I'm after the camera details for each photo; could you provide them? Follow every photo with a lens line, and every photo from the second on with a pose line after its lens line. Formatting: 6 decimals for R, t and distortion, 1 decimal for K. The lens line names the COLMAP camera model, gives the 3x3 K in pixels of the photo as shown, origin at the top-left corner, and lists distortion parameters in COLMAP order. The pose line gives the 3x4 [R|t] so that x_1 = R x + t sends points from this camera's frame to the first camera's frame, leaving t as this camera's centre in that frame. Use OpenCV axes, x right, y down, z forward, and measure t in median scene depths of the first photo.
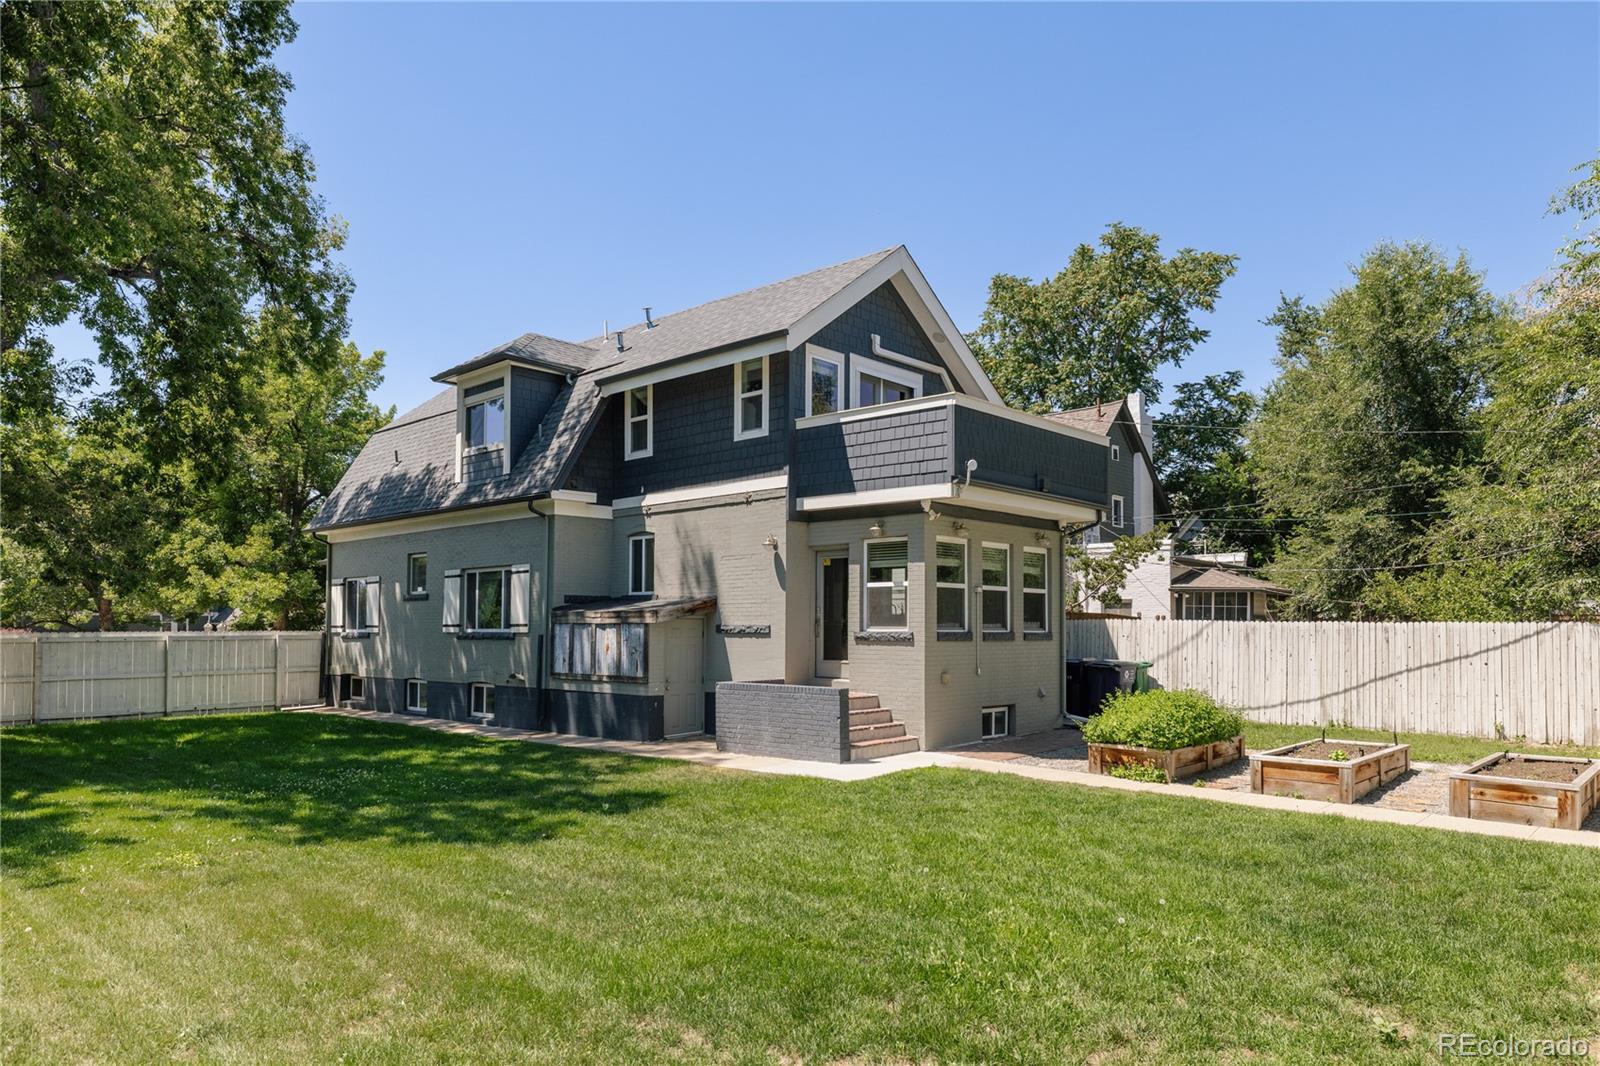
lens RADIAL K [[1085.5, 0, 808.2], [0, 1085.5, 598.4], [0, 0, 1]] dist [0.007252, -0.005637]
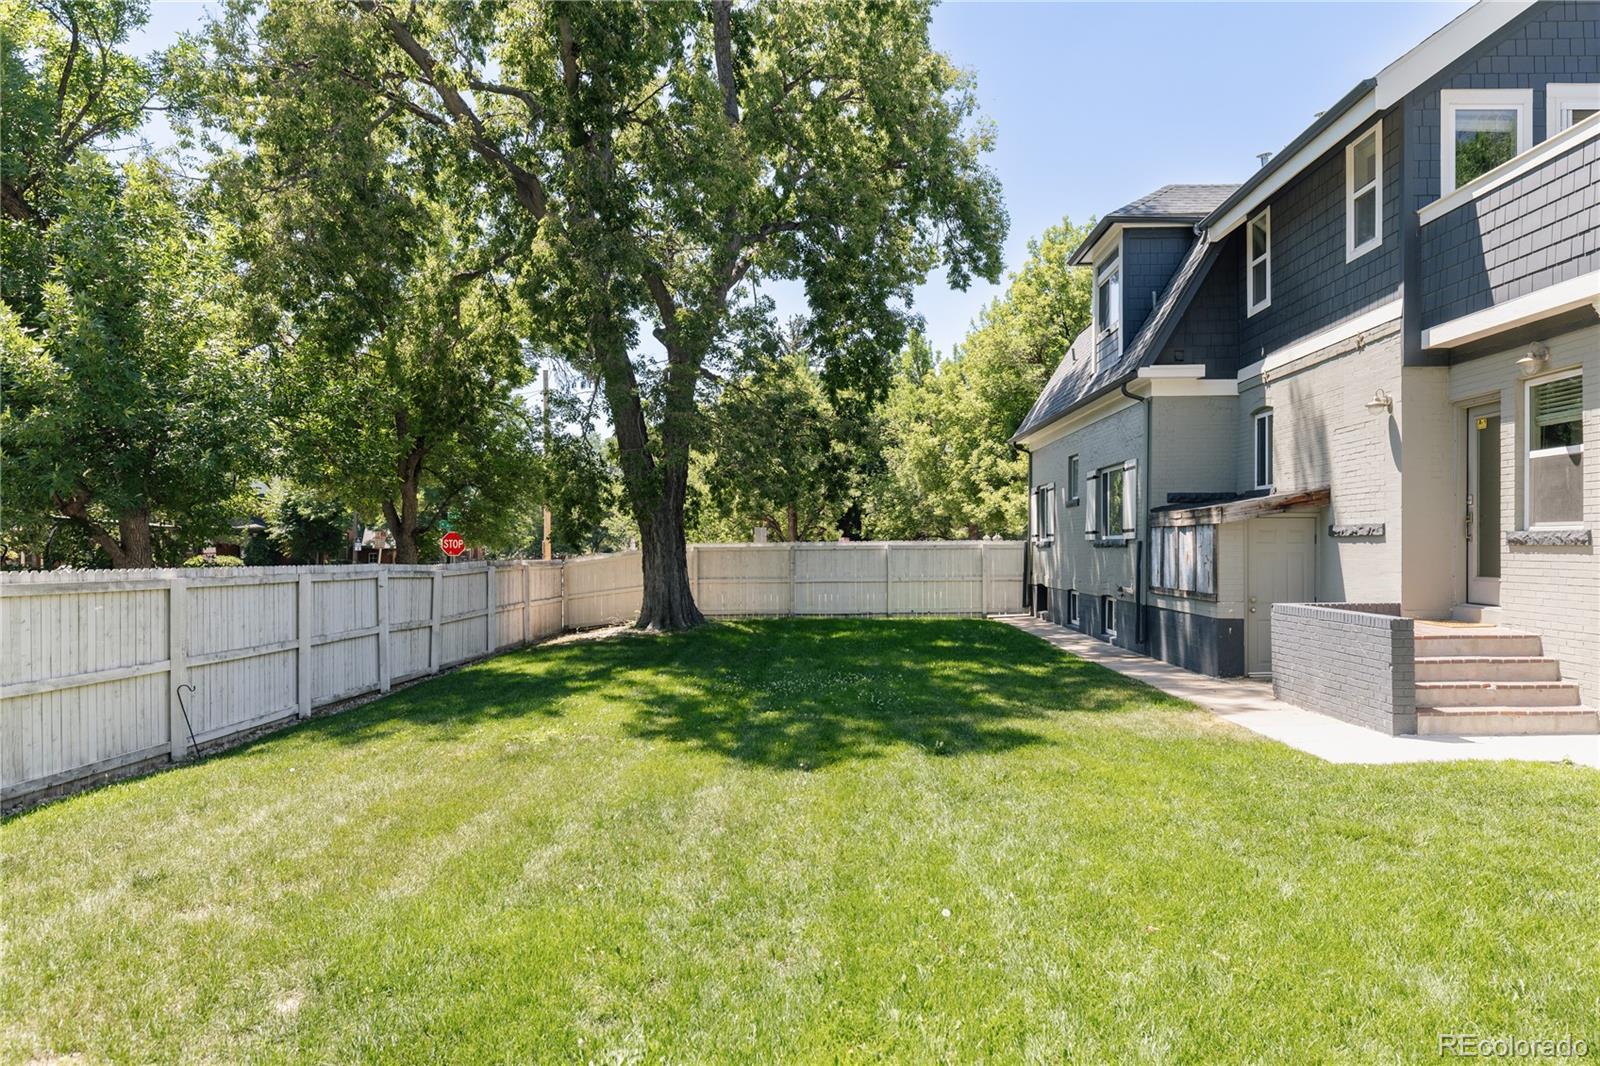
lens RADIAL K [[1074.6, 0, 741.5], [0, 1074.6, 546.5], [0, 0, 1]] dist [0.014411, -0.016388]
pose [[0.636835, -0.000901, -0.770999, 0.220211], [0.024038, 0.999536, 0.018686, 0.015919], [0.770625, -0.030433, 0.636562, 0.245622]]
